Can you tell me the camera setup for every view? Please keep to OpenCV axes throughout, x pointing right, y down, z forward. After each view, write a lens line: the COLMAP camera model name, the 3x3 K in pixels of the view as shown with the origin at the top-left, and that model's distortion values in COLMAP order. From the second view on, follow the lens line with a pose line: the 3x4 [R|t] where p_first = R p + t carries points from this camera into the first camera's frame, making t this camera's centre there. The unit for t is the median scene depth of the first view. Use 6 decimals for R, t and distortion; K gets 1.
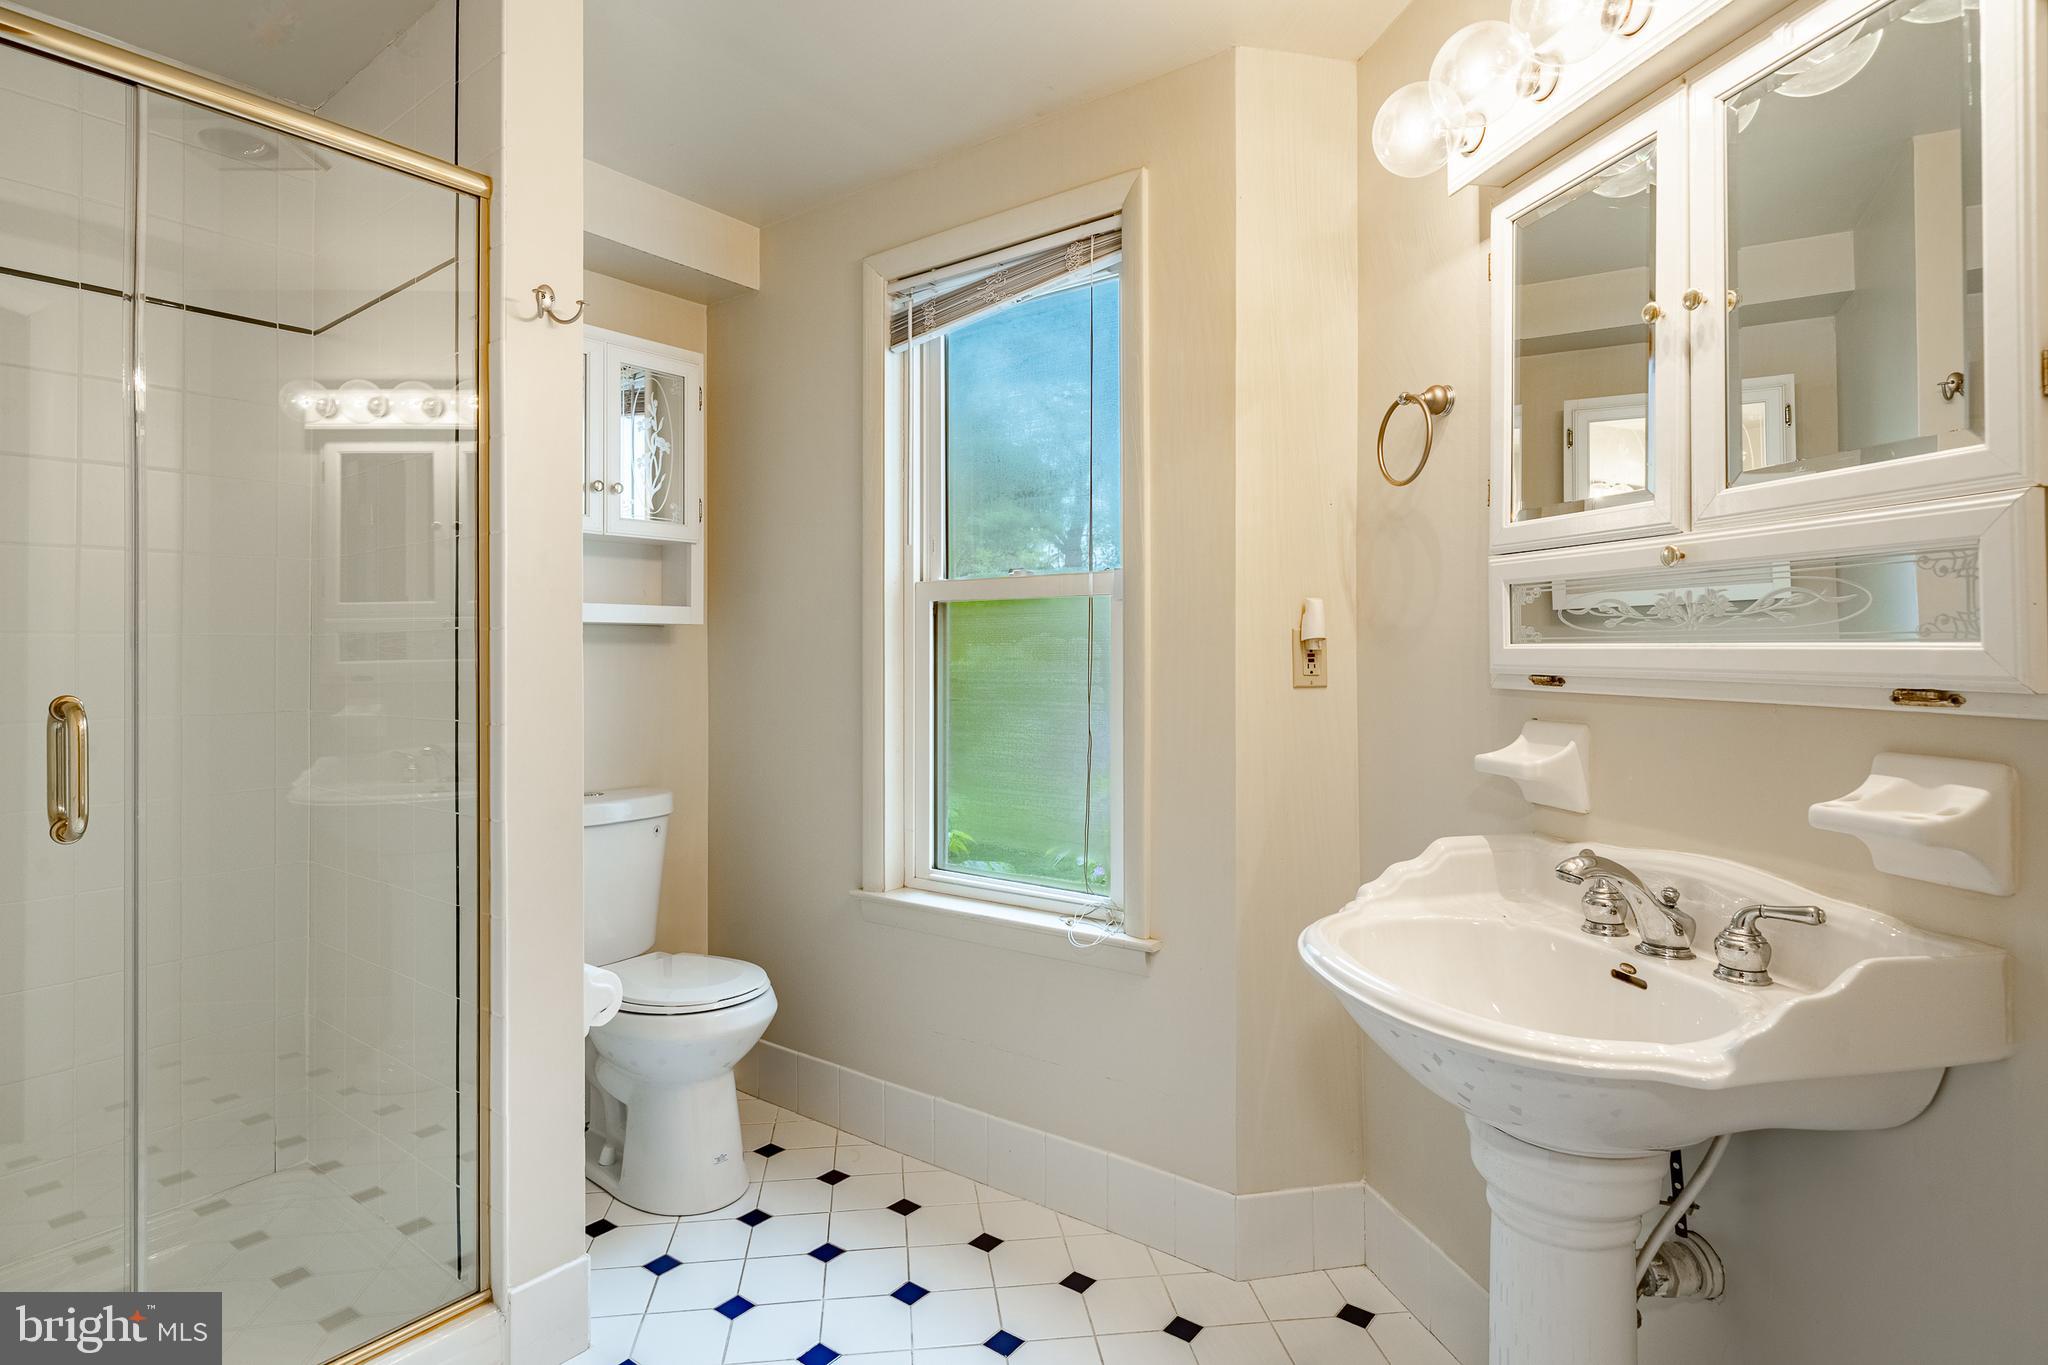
lens RADIAL K [[1020.3, 0, 1023.0], [0, 1020.3, 650.2], [0, 0, 1]] dist [0.002145, 0.000280]
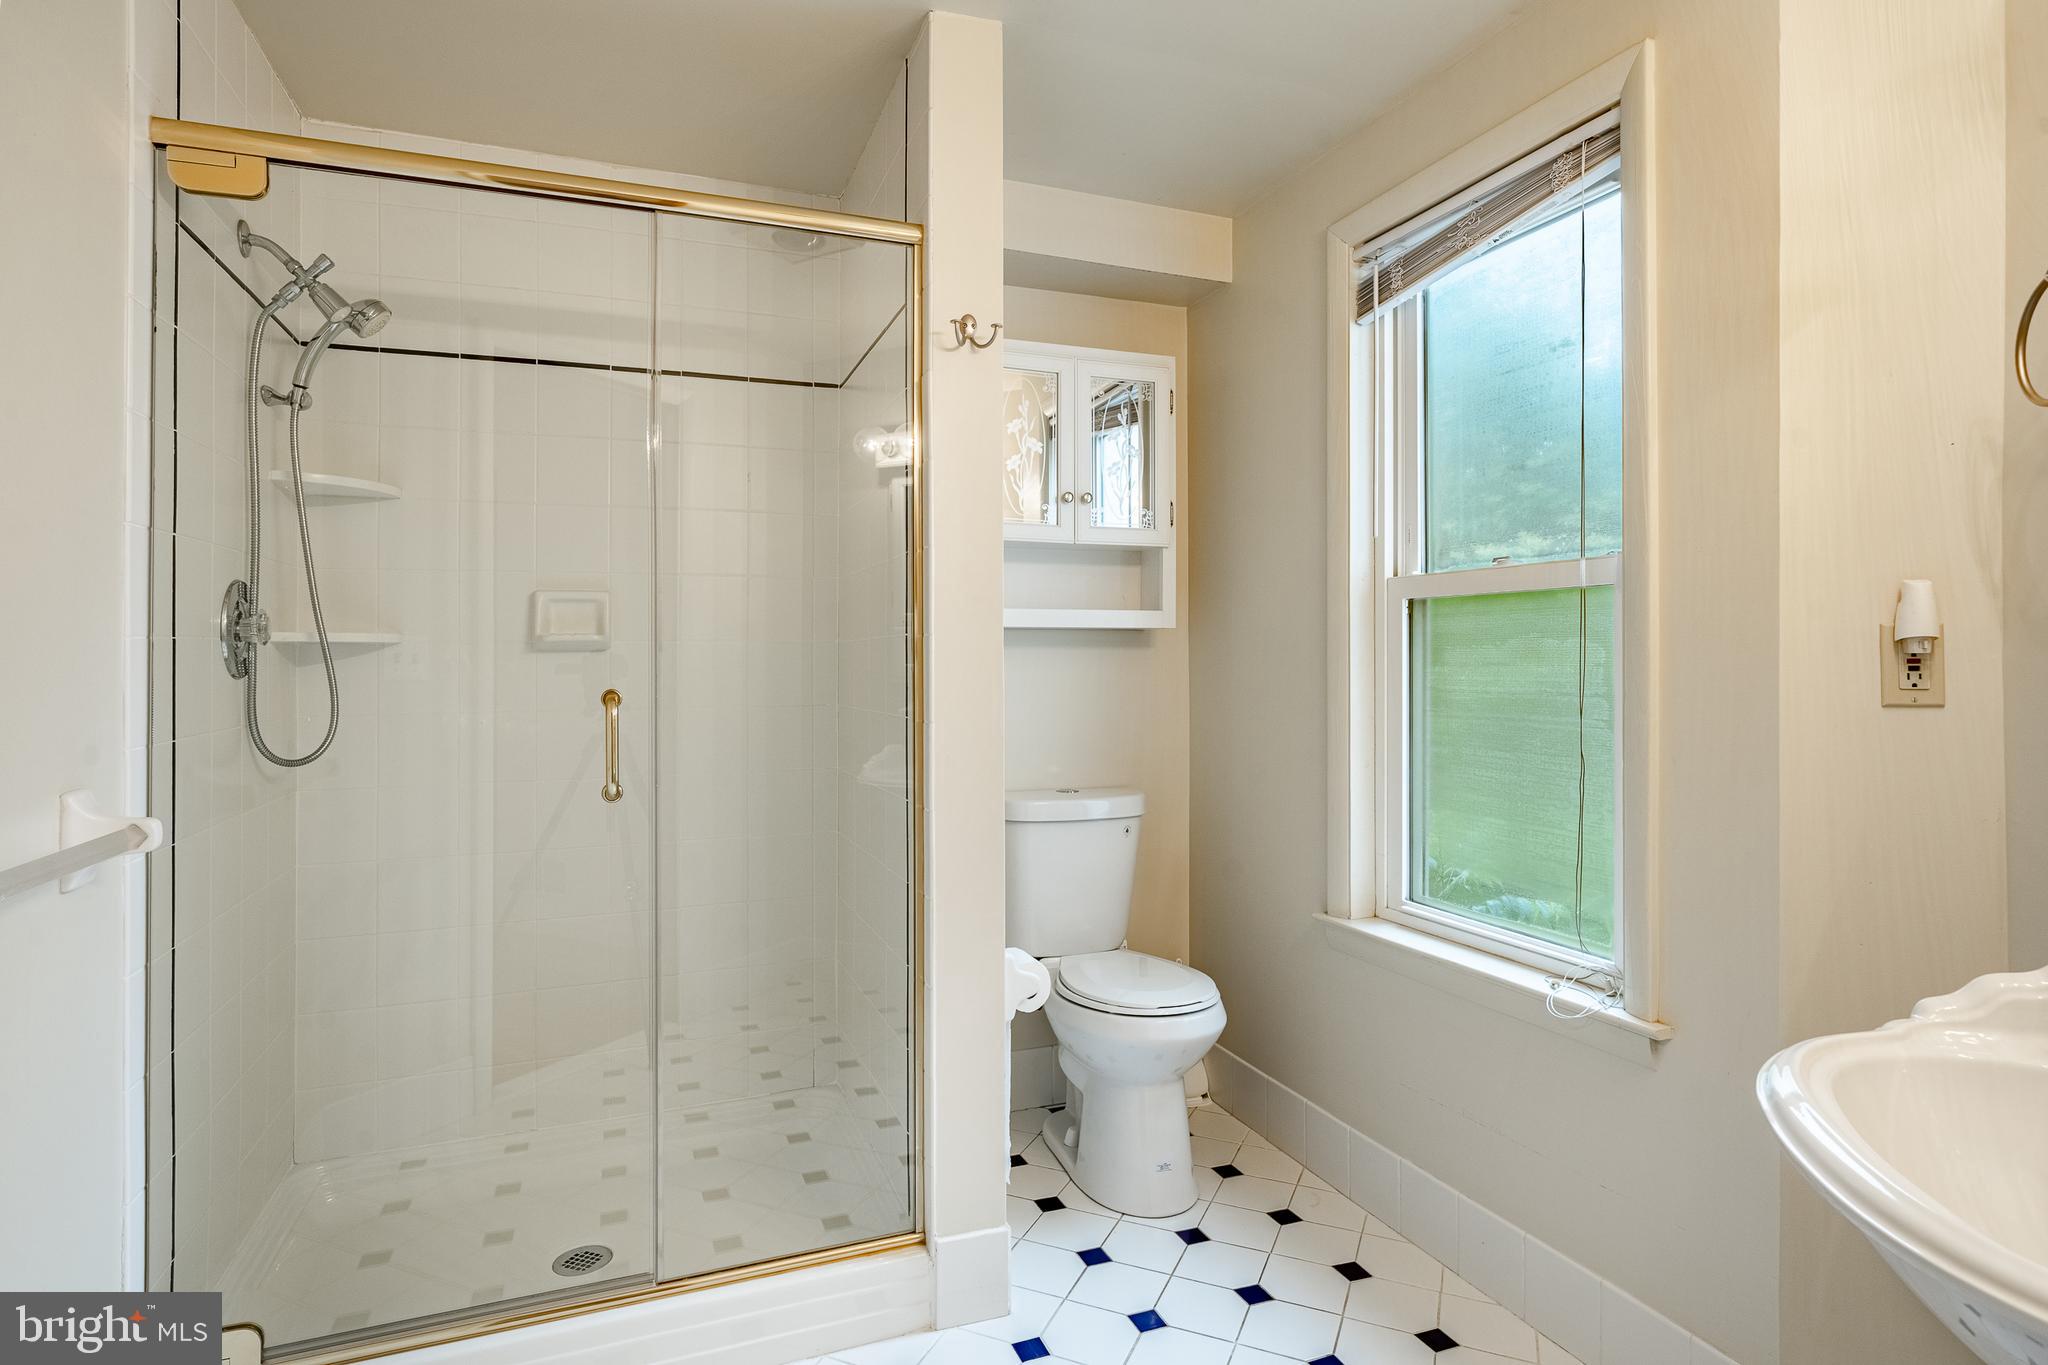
lens RADIAL K [[1047.9, 0, 1031.8], [0, 1047.9, 656.0], [0, 0, 1]] dist [0.002285, -0.000269]
pose [[0.863313, 0.000621, -0.504669, 0.101719], [0.000523, 0.999998, 0.002126, -0.000355], [0.504669, -0.002099, 0.863310, 0.055175]]
